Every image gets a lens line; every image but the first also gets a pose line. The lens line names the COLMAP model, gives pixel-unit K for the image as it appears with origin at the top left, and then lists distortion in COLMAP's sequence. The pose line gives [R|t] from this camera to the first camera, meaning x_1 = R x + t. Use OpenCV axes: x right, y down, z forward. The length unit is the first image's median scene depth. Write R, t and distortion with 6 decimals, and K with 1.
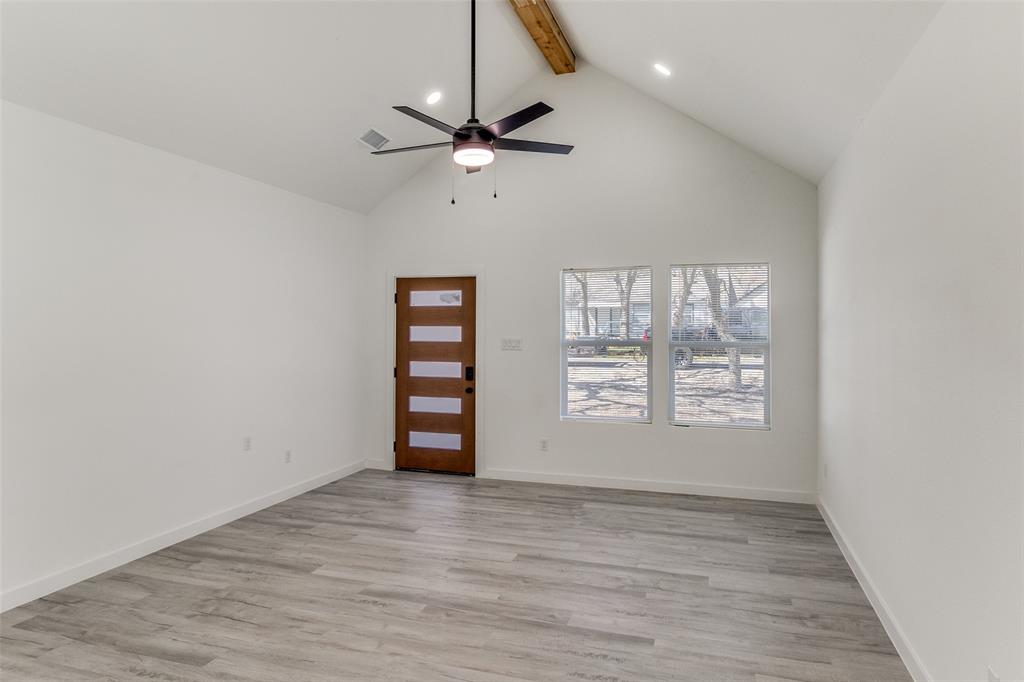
lens RADIAL K [[509.4, 0, 512.1], [0, 509.4, 330.9], [0, 0, 1]] dist [-0.001025, -0.000185]
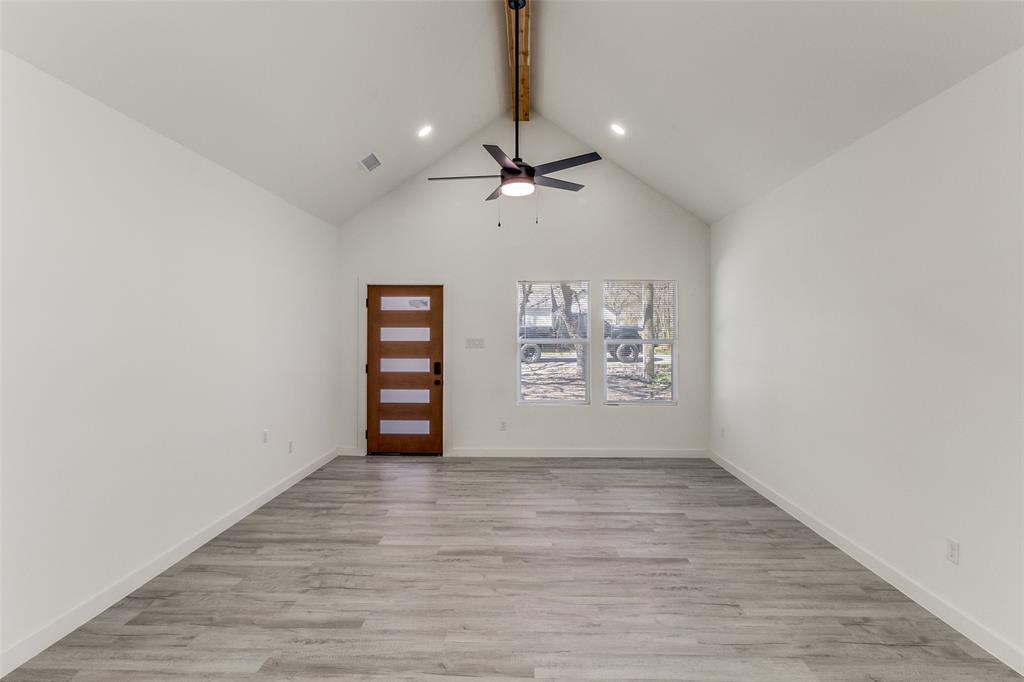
lens RADIAL K [[436.7, 0, 483.0], [0, 436.7, 325.9], [0, 0, 1]] dist [-0.001541, -0.000339]
pose [[0.972769, 0.001774, 0.231771, -0.301090], [0.002454, 0.999836, -0.017953, 0.007437], [-0.231765, 0.018033, 0.972605, -0.002796]]
